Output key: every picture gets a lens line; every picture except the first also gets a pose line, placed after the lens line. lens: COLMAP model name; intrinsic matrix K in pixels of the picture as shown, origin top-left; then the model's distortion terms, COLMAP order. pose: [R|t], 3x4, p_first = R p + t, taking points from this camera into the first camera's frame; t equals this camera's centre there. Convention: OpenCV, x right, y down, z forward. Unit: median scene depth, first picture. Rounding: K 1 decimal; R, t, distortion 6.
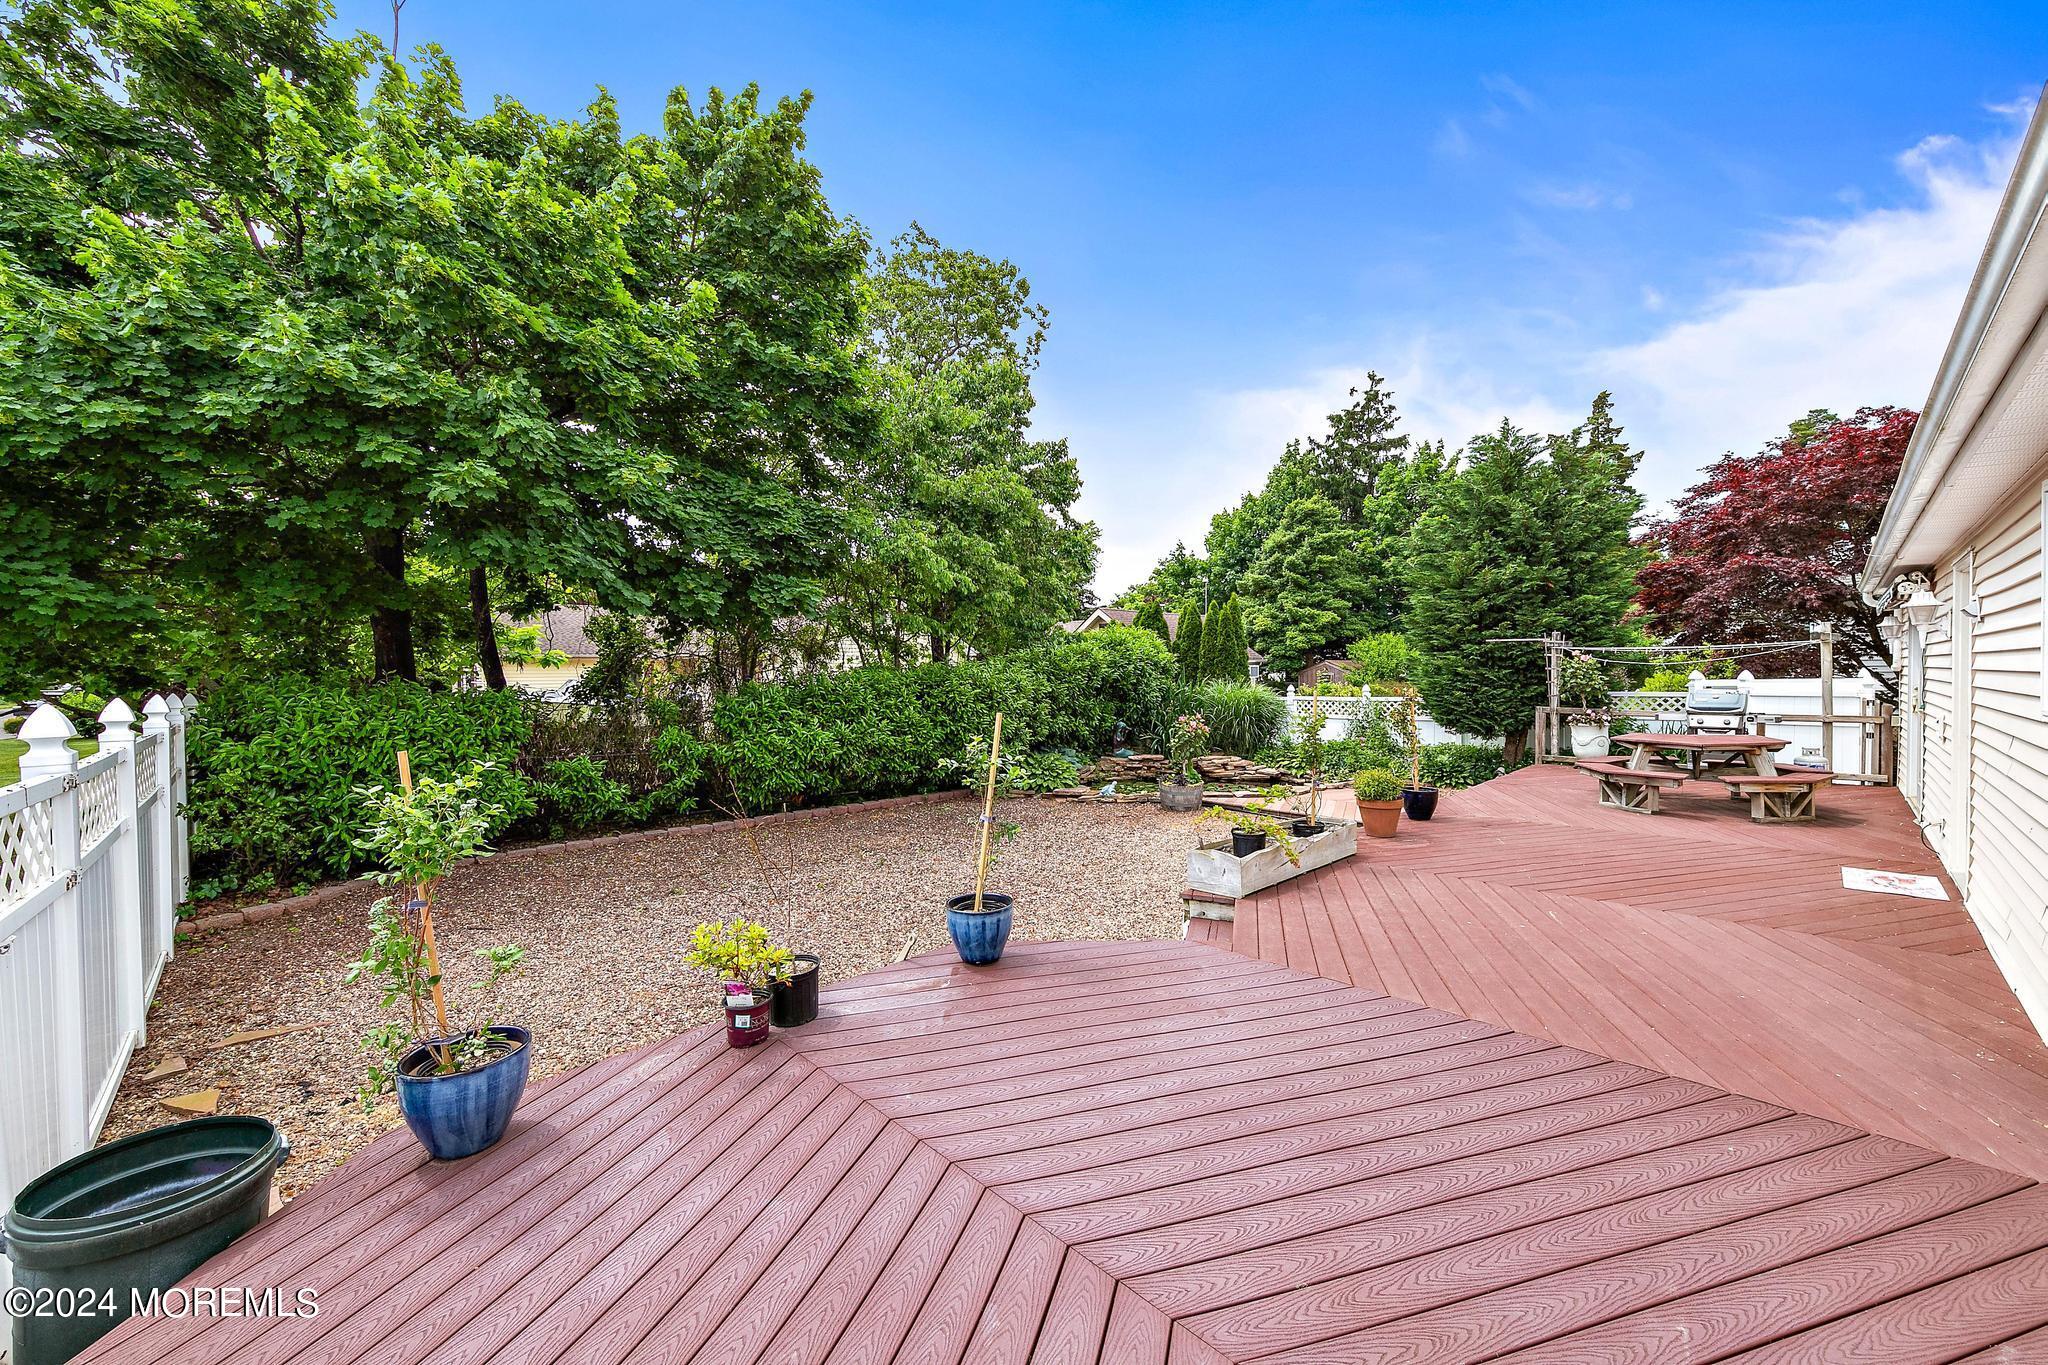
lens RADIAL K [[771.5, 0, 1024.6], [0, 771.5, 678.0], [0, 0, 1]] dist [0.000511, 0.000002]
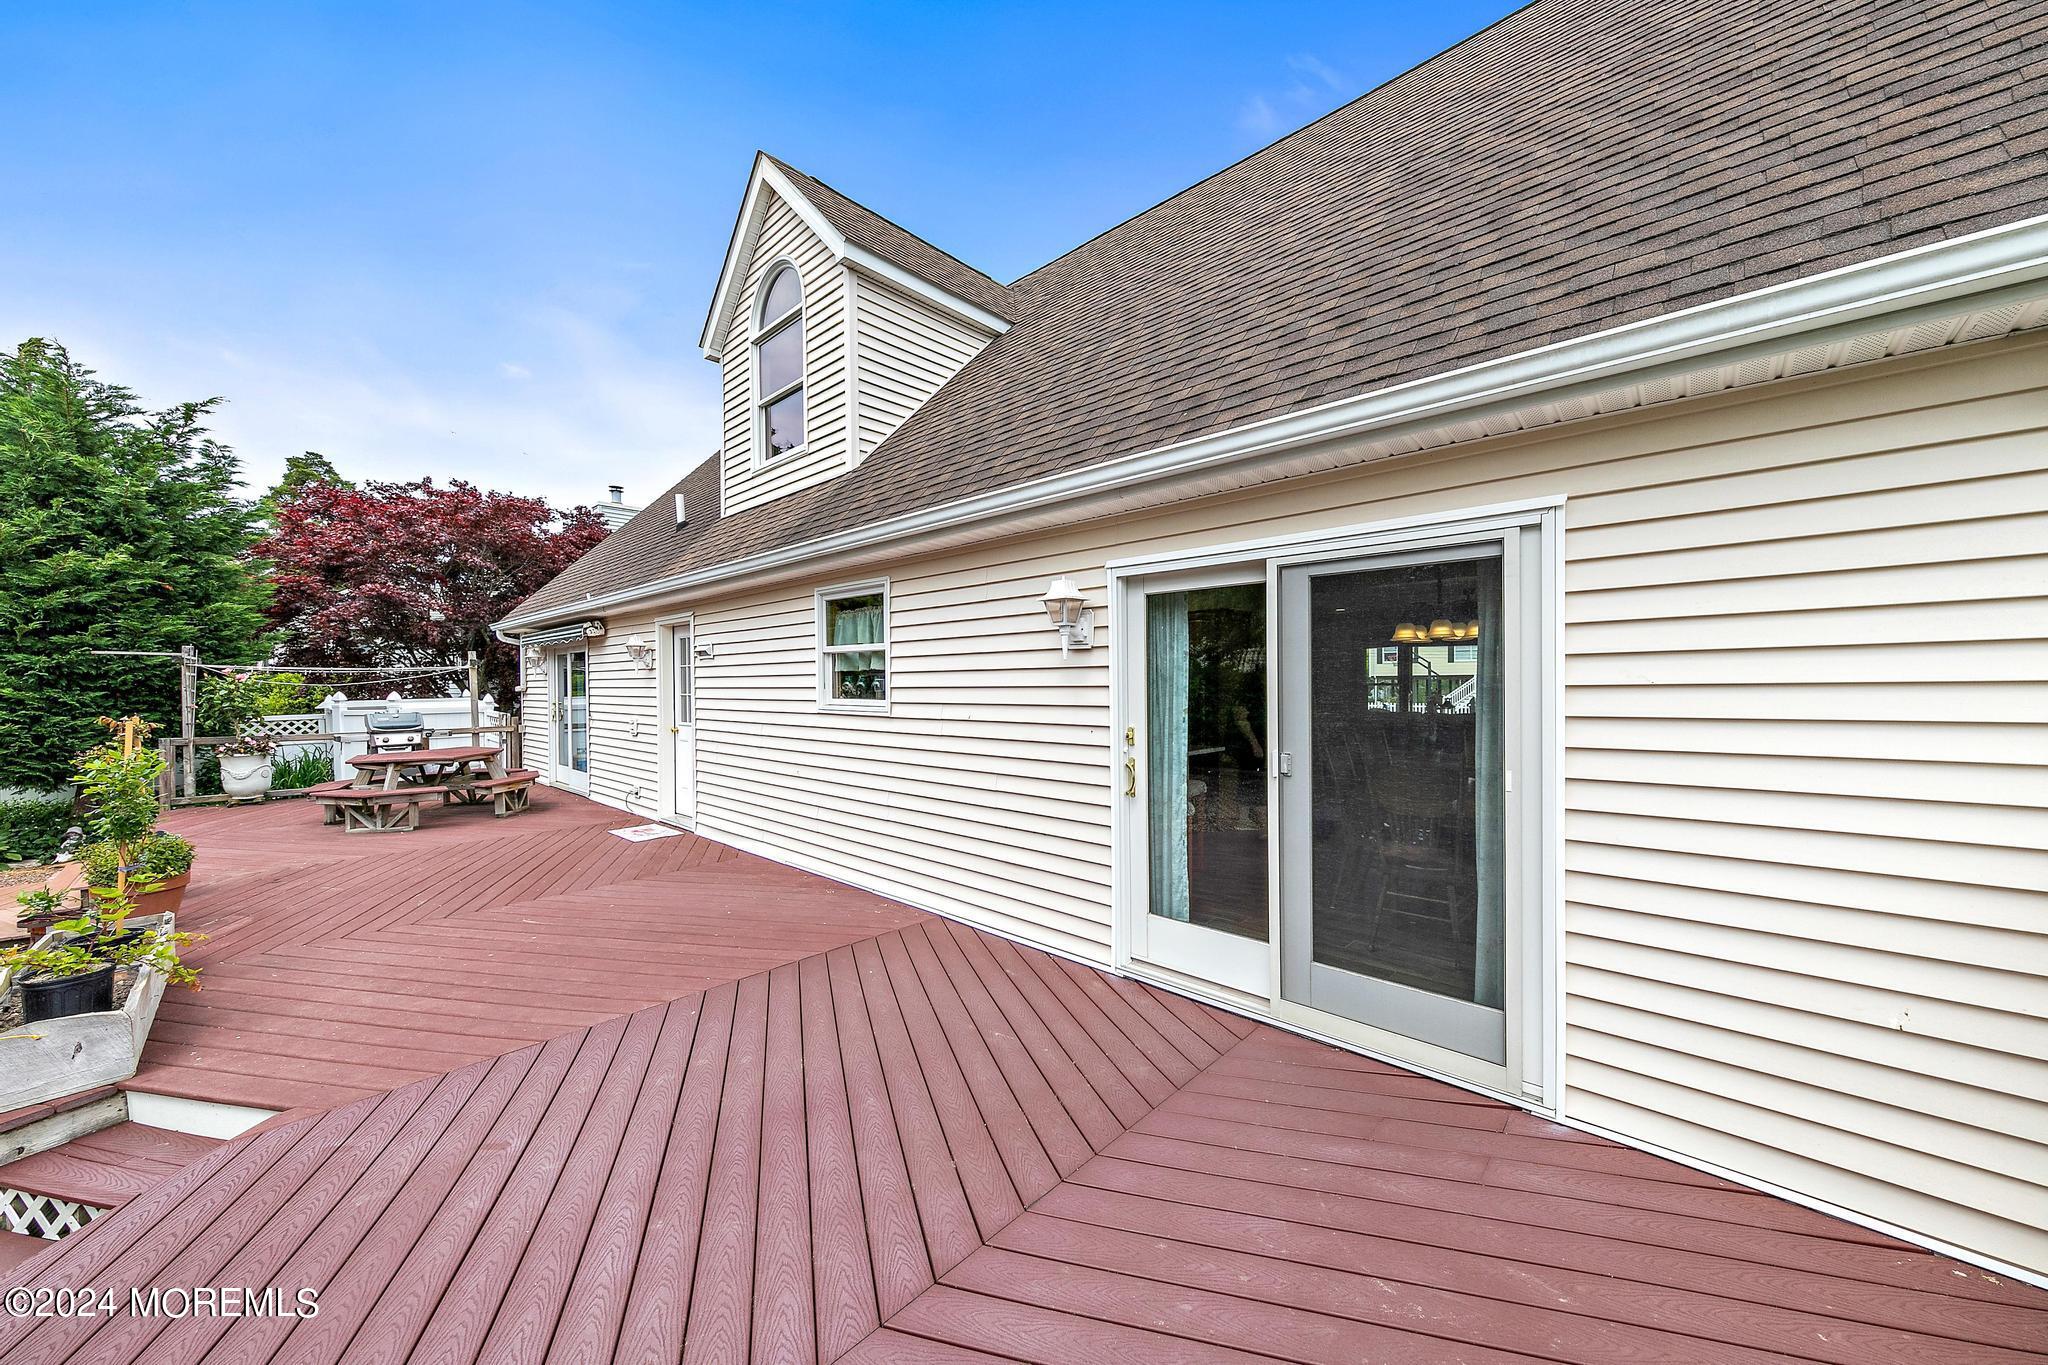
lens RADIAL K [[732.1, 0, 1032.1], [0, 732.1, 695.6], [0, 0, 1]] dist [0.000745, -0.000197]
pose [[-0.065501, -0.007586, 0.997824, -0.143723], [0.015452, 0.999843, 0.008615, 0.000799], [-0.997733, 0.015982, -0.065373, 0.157228]]
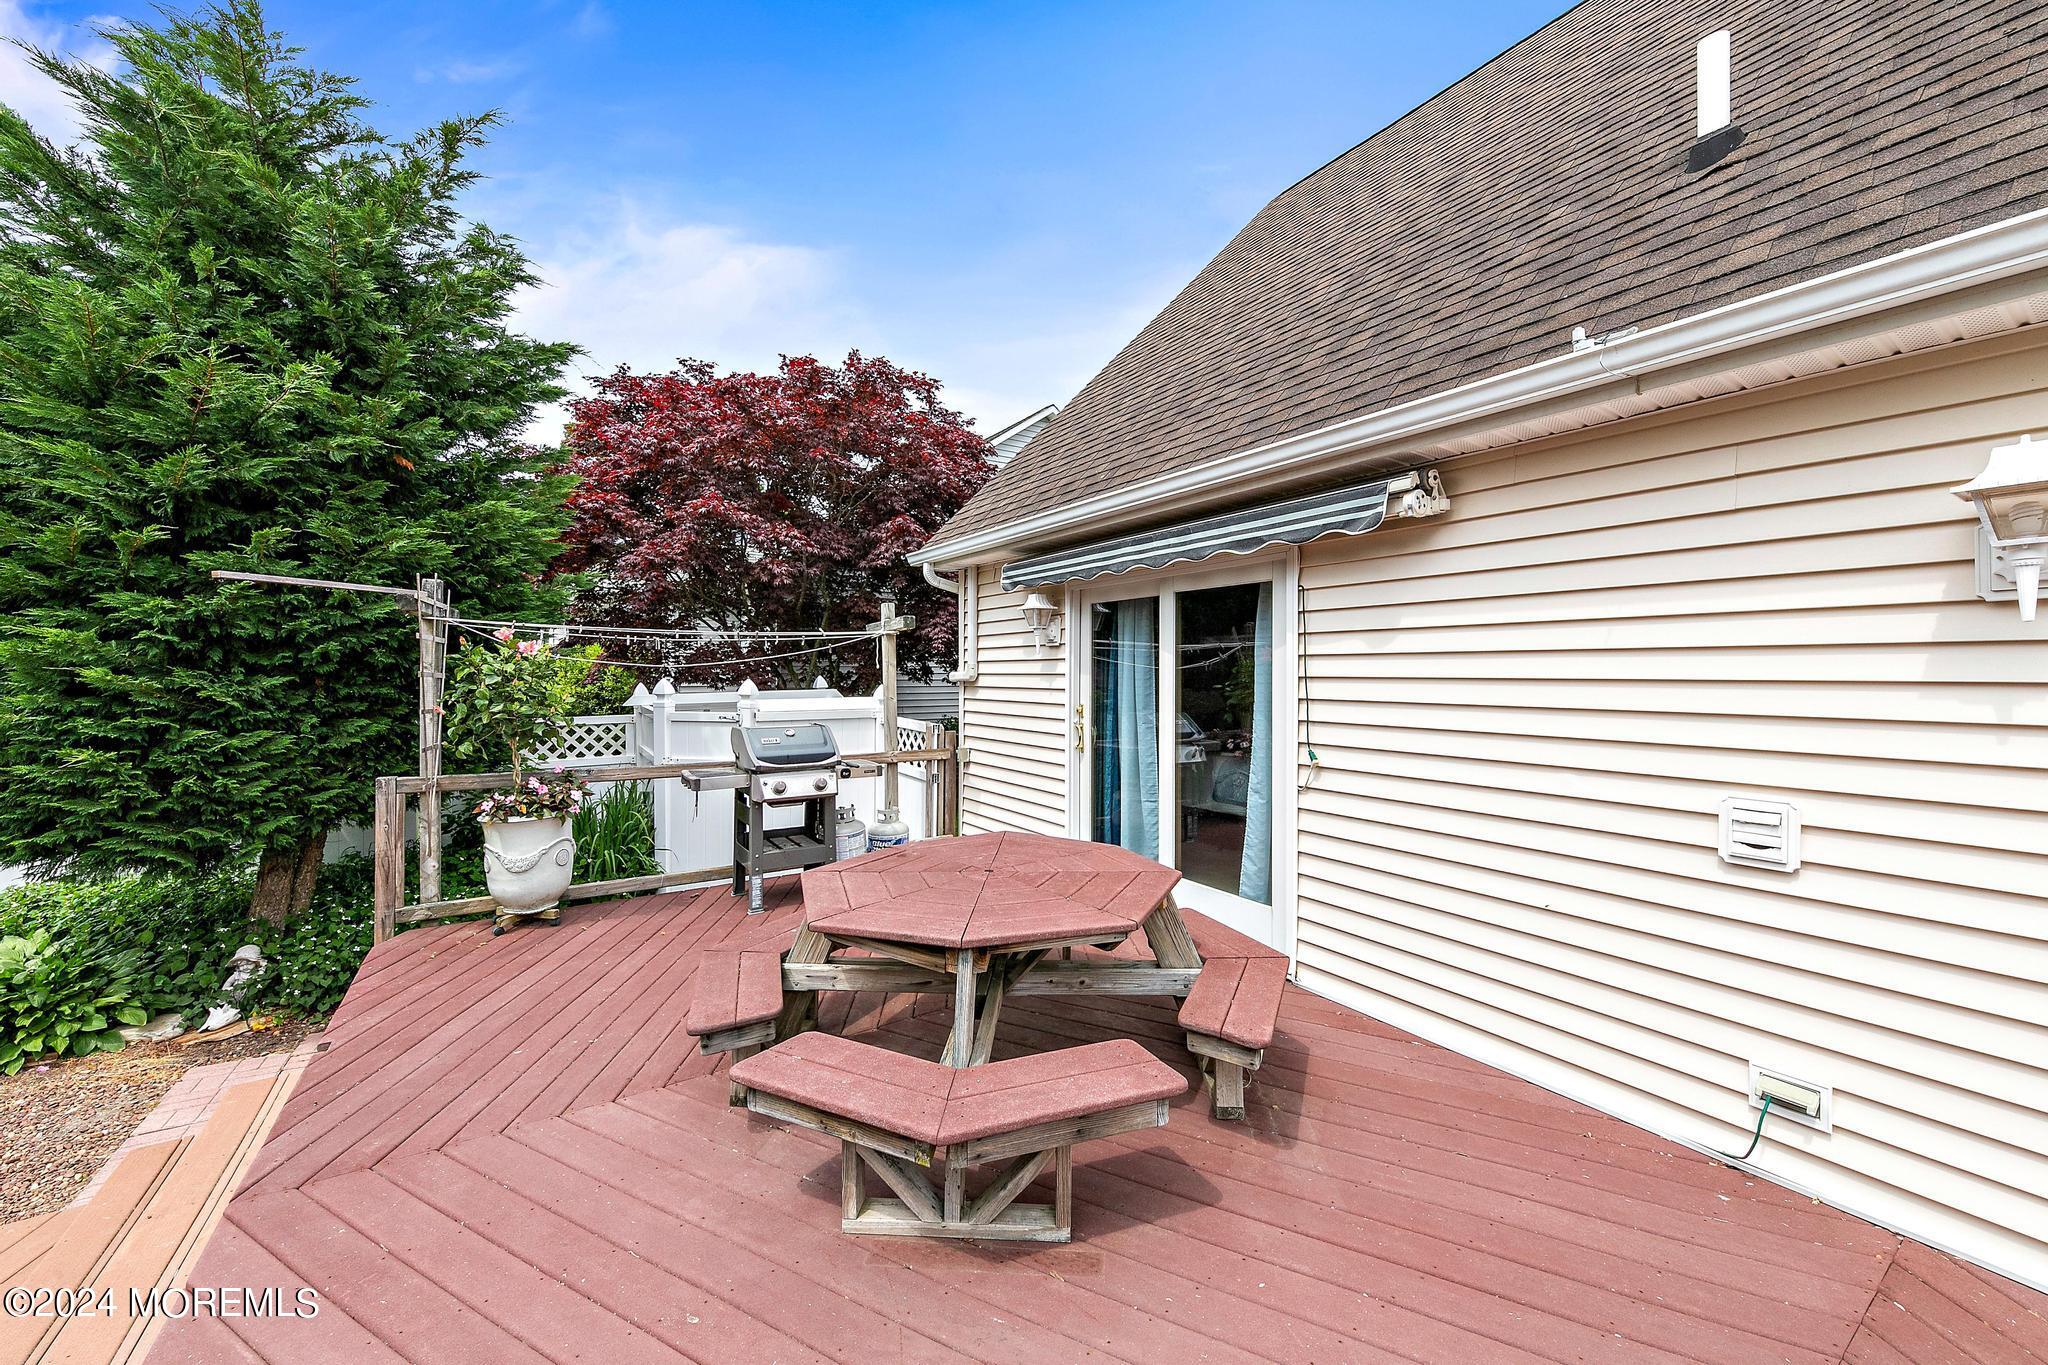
lens RADIAL K [[771.5, 0, 1024.6], [0, 771.5, 678.0], [0, 0, 1]] dist [0.000511, 0.000002]
pose [[0.178312, 0.000367, 0.983974, 0.359618], [0.004641, 0.999988, -0.001214, -0.008418], [-0.983963, 0.004783, 0.178309, 0.635592]]
